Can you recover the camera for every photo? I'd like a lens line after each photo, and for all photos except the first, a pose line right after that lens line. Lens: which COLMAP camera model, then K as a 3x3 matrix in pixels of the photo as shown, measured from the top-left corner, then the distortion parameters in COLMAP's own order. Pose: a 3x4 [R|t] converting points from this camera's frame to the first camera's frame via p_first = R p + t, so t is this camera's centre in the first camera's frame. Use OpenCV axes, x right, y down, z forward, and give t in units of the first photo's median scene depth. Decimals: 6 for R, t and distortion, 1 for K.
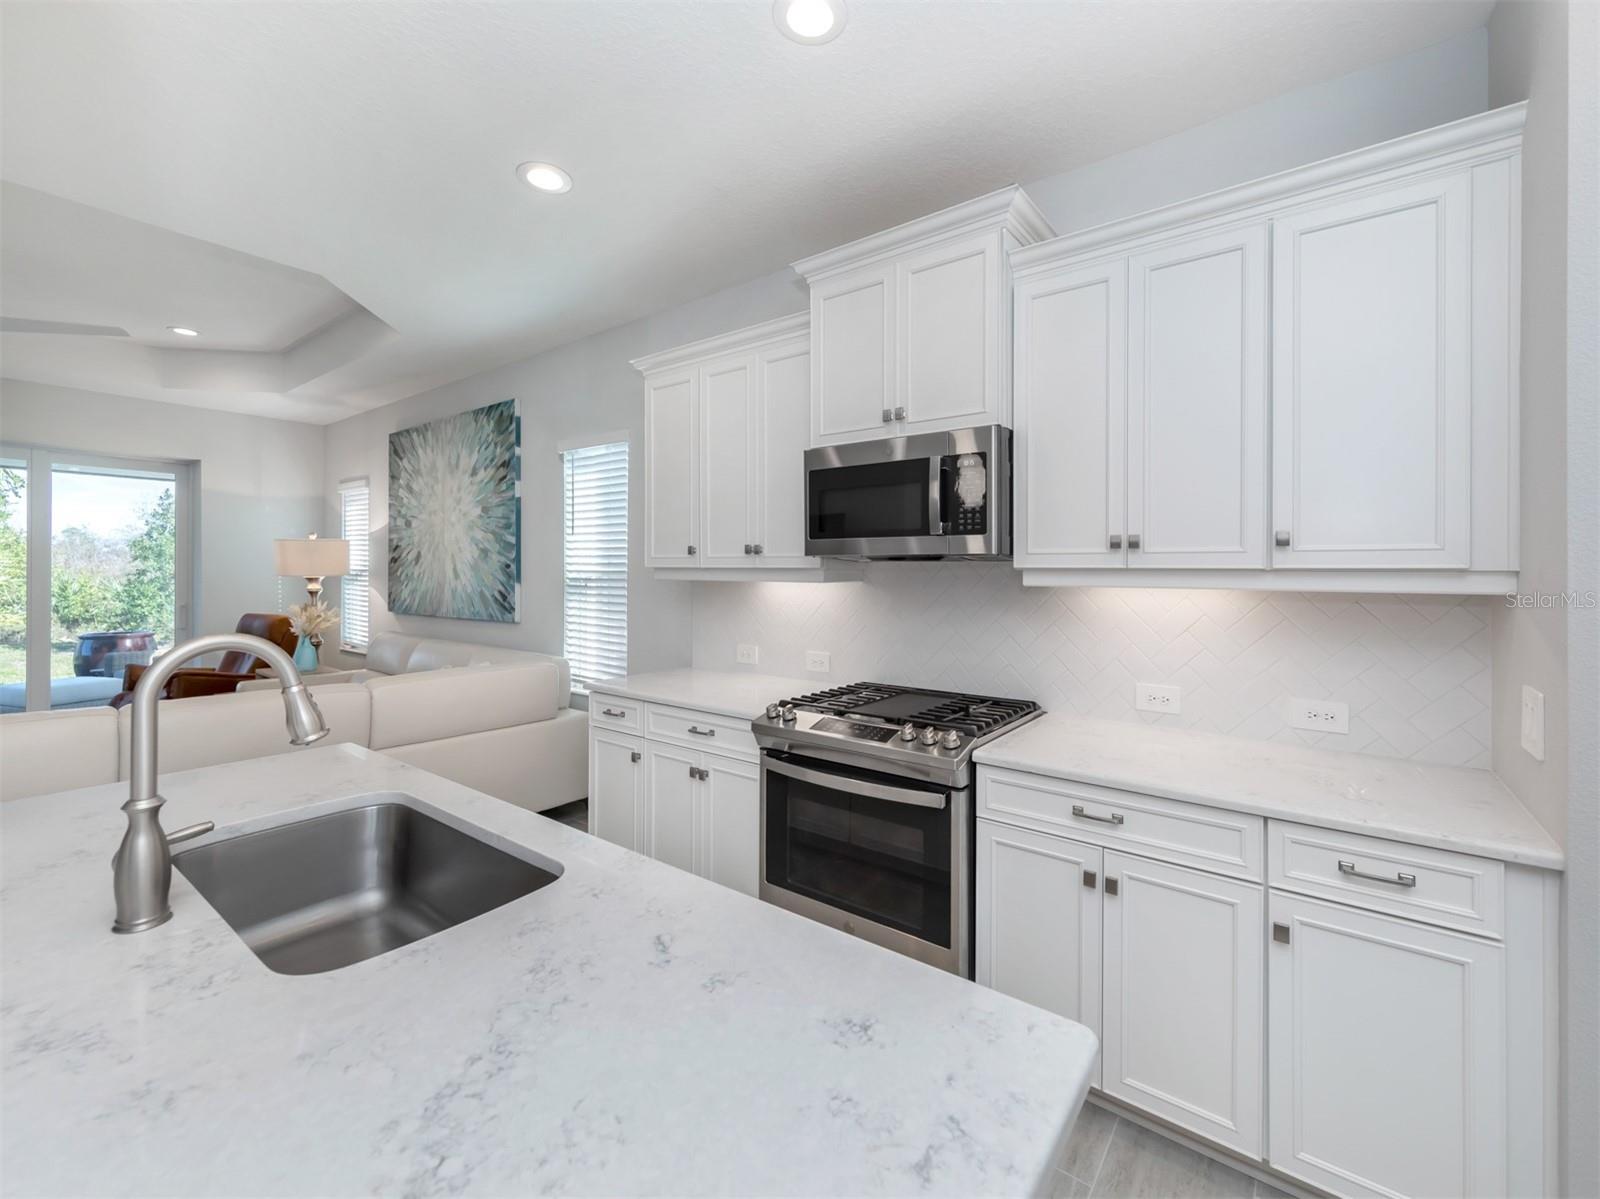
lens RADIAL K [[640.3, 0, 853.5], [0, 640.3, 568.8], [0, 0, 1]] dist [-0.001176, -0.000376]
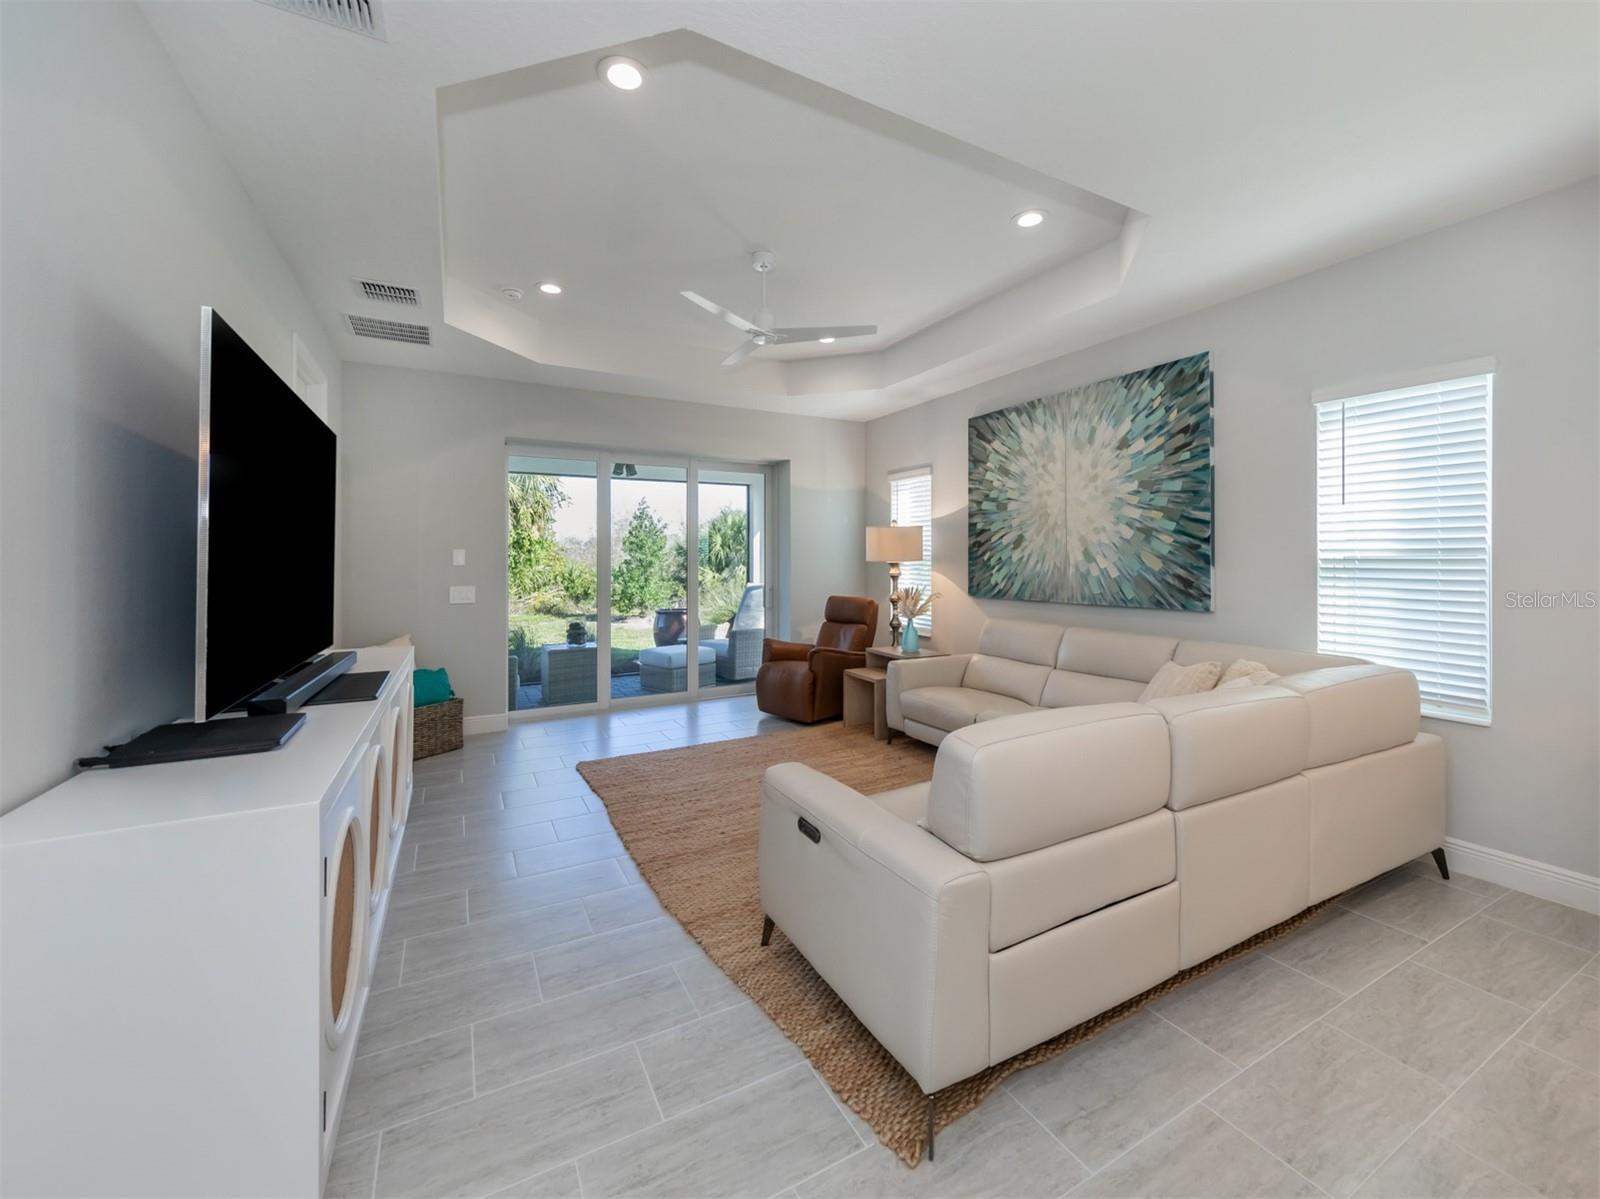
lens RADIAL K [[659.5, 0, 807.6], [0, 659.5, 552.7], [0, 0, 1]] dist [0.014487, -0.000074]
pose [[0.880257, -0.004552, -0.474476, -0.562479], [-0.002091, 0.999907, -0.013473, 0.016674], [0.474493, 0.012852, 0.880165, -0.035323]]
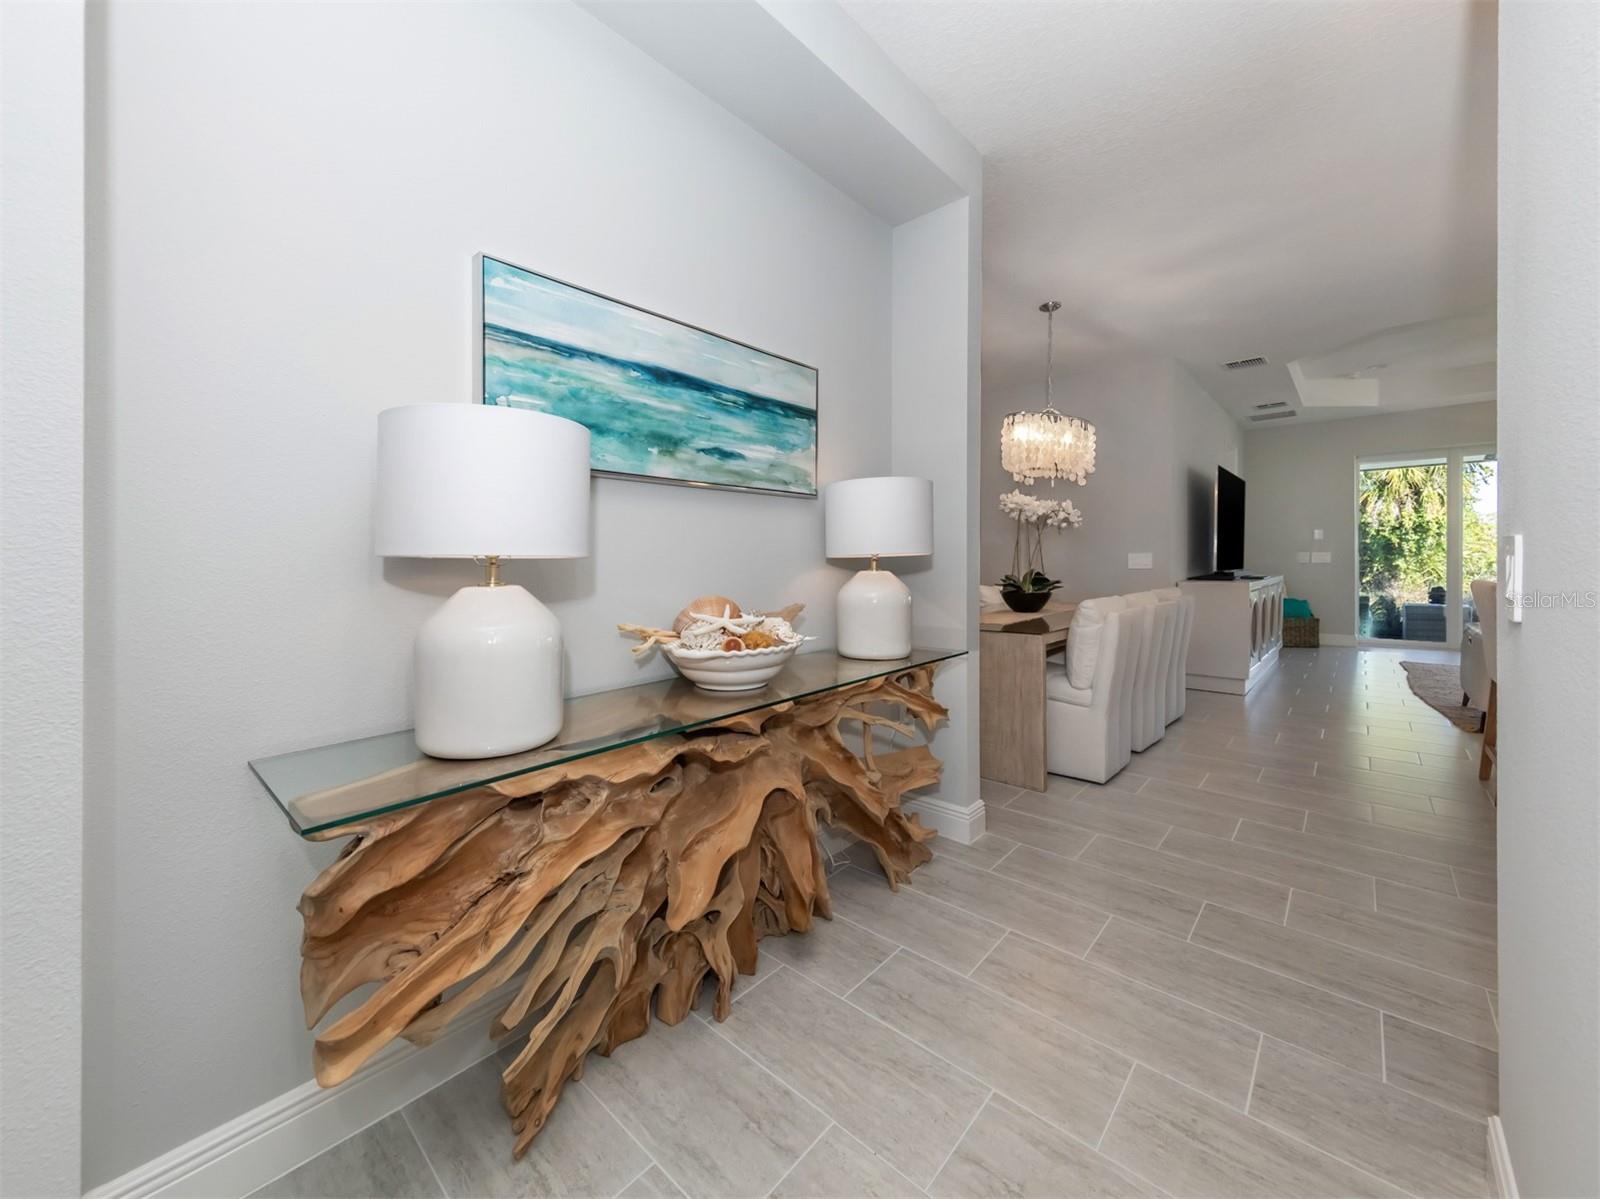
lens RADIAL K [[611.9, 0, 793.2], [0, 611.9, 549.5], [0, 0, 1]] dist [0.034543, 0.000073]
pose [[-0.145680, -0.005259, -0.989318, 0.335237], [0.002796, 0.999980, -0.005728, 0.061277], [0.989328, -0.003601, -0.145662, -0.517693]]
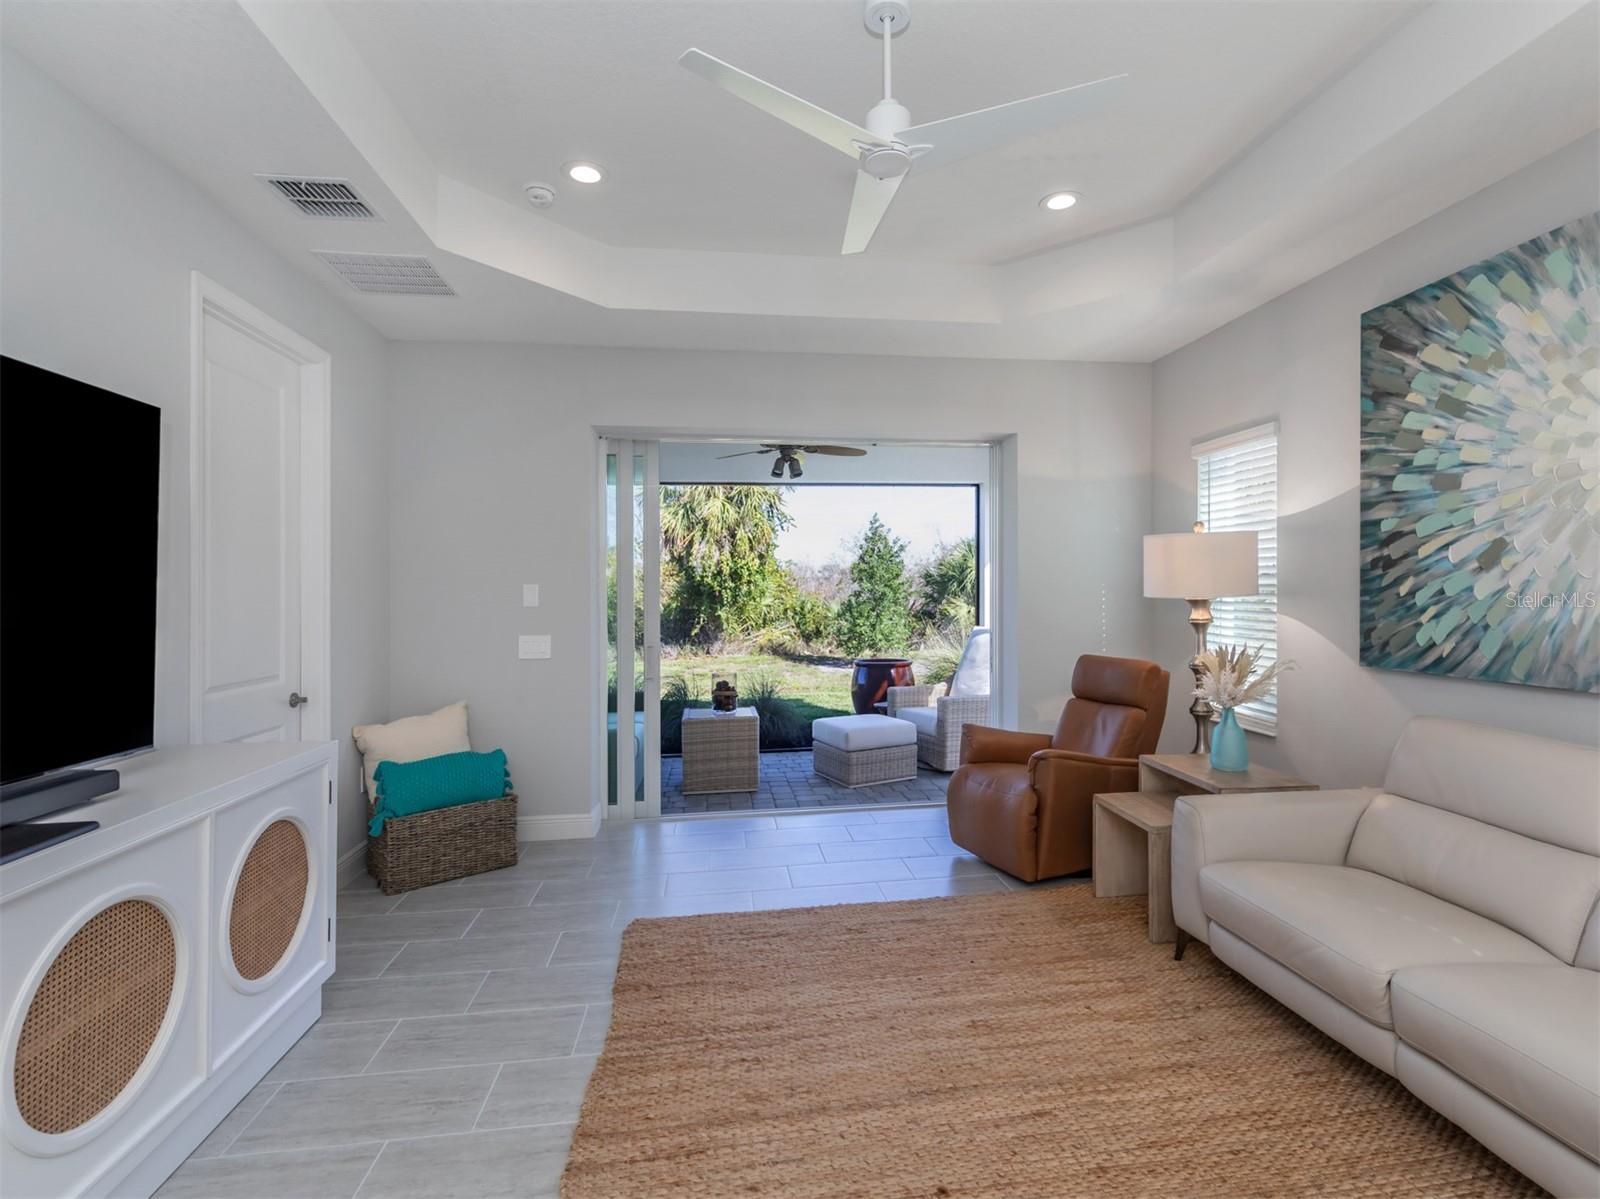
lens RADIAL K [[776.0, 0, 809.8], [0, 776.0, 592.5], [0, 0, 1]] dist [0.003275, -0.000274]
pose [[0.653435, -0.001655, -0.756981, -0.671155], [0.003496, 0.999994, 0.000831, 0.008581], [0.756974, -0.003189, 0.653437, 0.331852]]
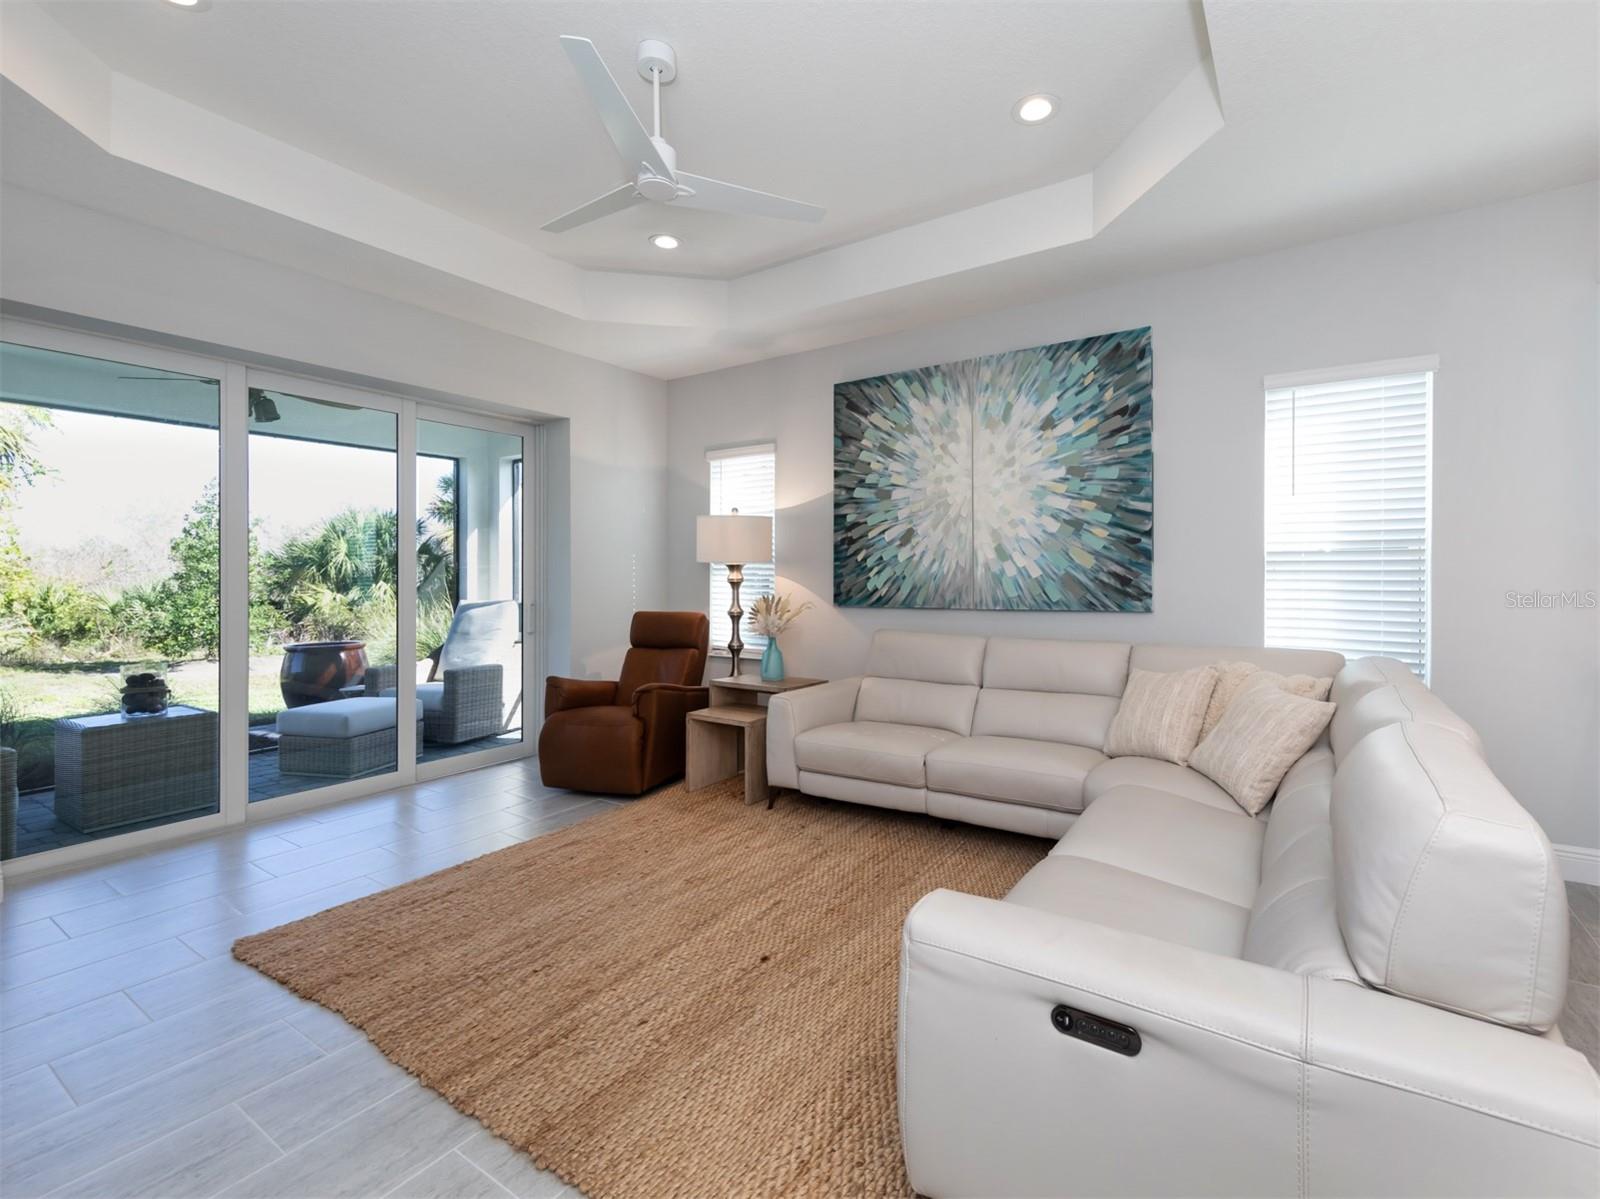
lens RADIAL K [[722.6, 0, 863.4], [0, 722.6, 581.1], [0, 0, 1]] dist [0.005274, 0.000251]
pose [[0.999817, -0.001923, 0.019027, -0.868408], [0.001887, 0.999996, 0.001885, 0.042004], [-0.019031, -0.001849, 0.999817, 0.115829]]
